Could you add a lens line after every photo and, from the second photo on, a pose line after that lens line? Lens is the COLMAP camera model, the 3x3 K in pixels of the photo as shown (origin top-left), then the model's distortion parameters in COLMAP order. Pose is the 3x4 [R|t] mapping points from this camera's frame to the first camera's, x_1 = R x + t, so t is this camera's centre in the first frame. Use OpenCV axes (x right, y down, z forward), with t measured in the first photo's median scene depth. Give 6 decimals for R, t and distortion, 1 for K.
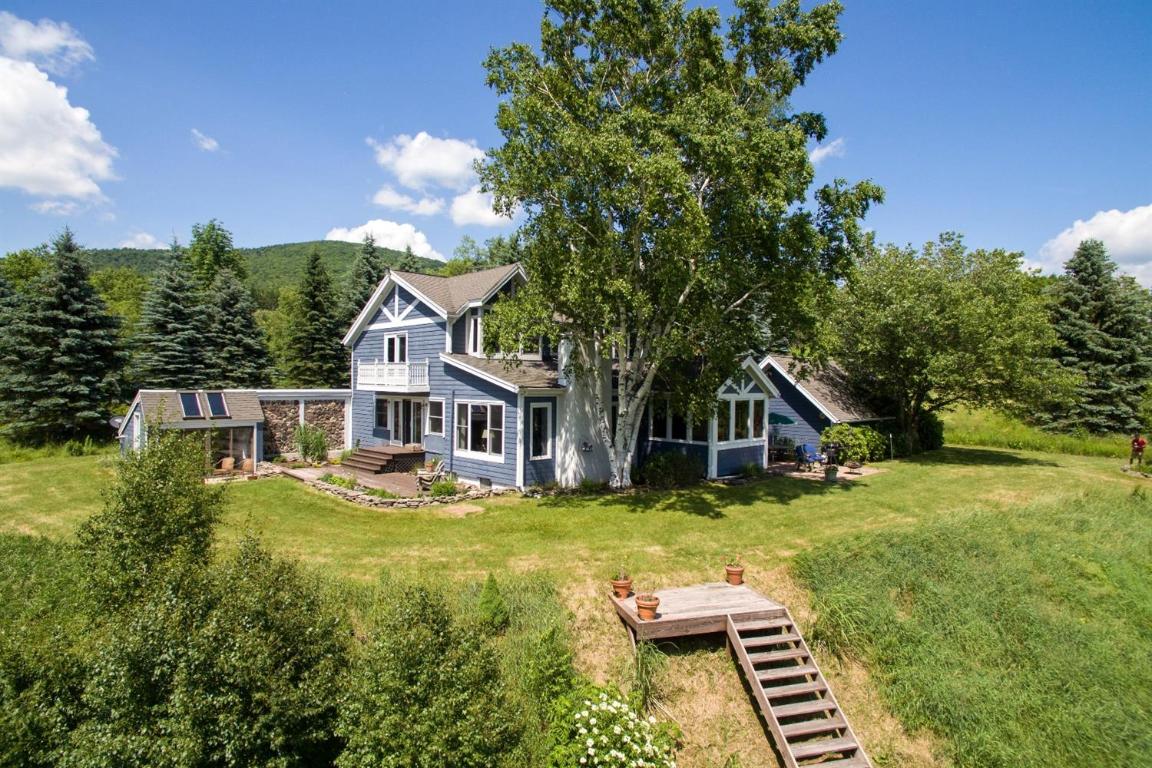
lens RADIAL K [[725.4, 0, 576.0], [0, 725.4, 384.0], [0, 0, 1]] dist [-0.101189, 0.000376]
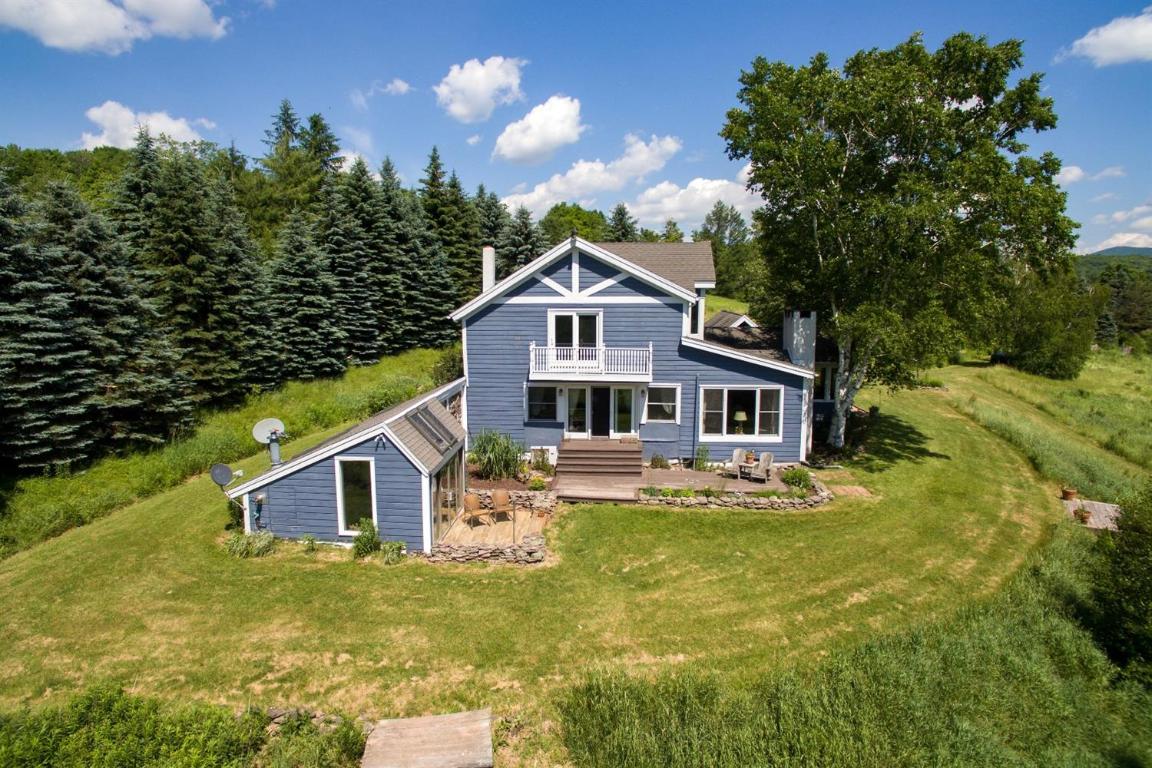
lens RADIAL K [[725.4, 0, 576.0], [0, 725.4, 384.0], [0, 0, 1]] dist [-0.101189, 0.000376]
pose [[0.700332, -0.100021, 0.706775, -0.891783], [0.004255, 0.990702, 0.135985, -0.103750], [-0.713804, -0.092227, 0.694246, 0.402690]]
